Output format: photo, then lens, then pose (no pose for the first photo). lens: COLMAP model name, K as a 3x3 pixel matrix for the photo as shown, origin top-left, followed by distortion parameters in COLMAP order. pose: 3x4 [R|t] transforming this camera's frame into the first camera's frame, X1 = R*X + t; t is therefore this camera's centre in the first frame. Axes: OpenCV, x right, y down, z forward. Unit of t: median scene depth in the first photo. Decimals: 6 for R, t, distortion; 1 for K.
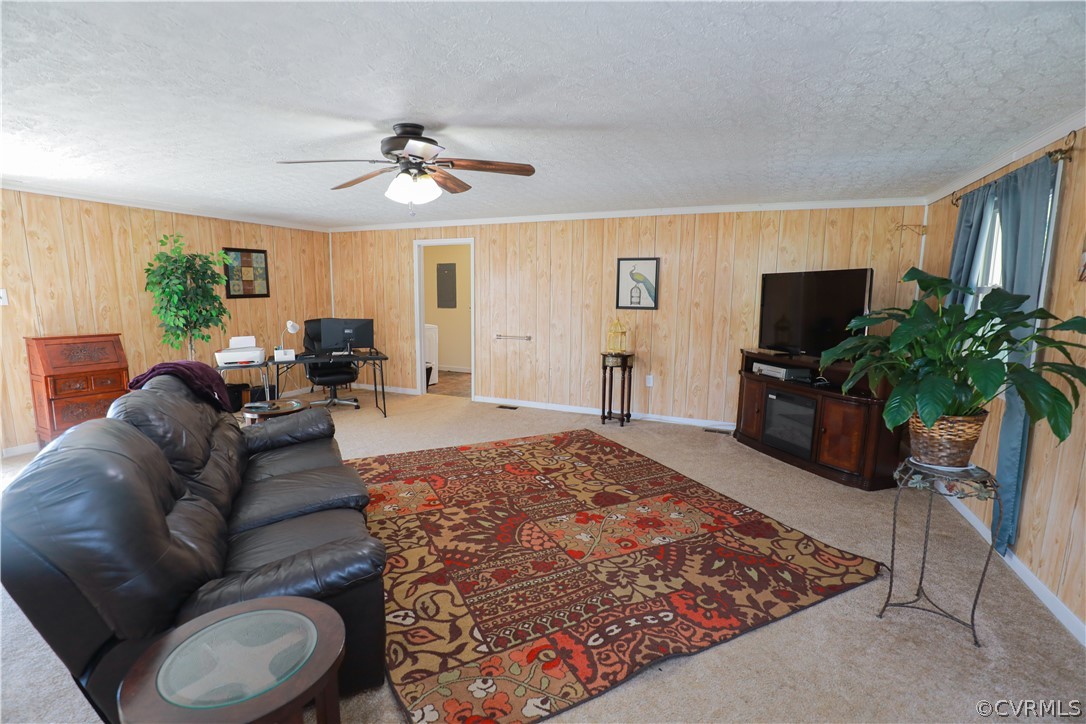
lens RADIAL K [[502.2, 0, 542.3], [0, 502.2, 363.9], [0, 0, 1]] dist [-0.033214, 0.004718]
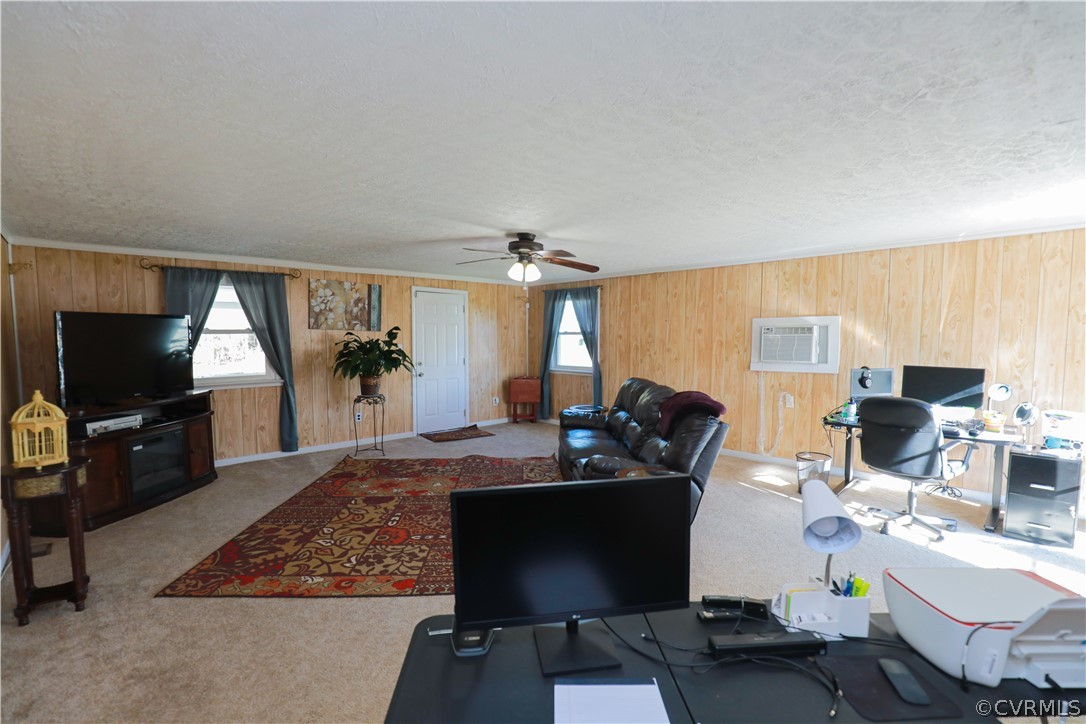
lens RADIAL K [[502.2, 0, 543.0], [0, 502.2, 364.5], [0, 0, 1]] dist [-0.033214, 0.004718]
pose [[-0.916217, -0.036026, 0.399061, -0.607380], [0.047006, 0.979408, 0.196341, -0.238924], [-0.397917, 0.198649, -0.895657, 1.565830]]
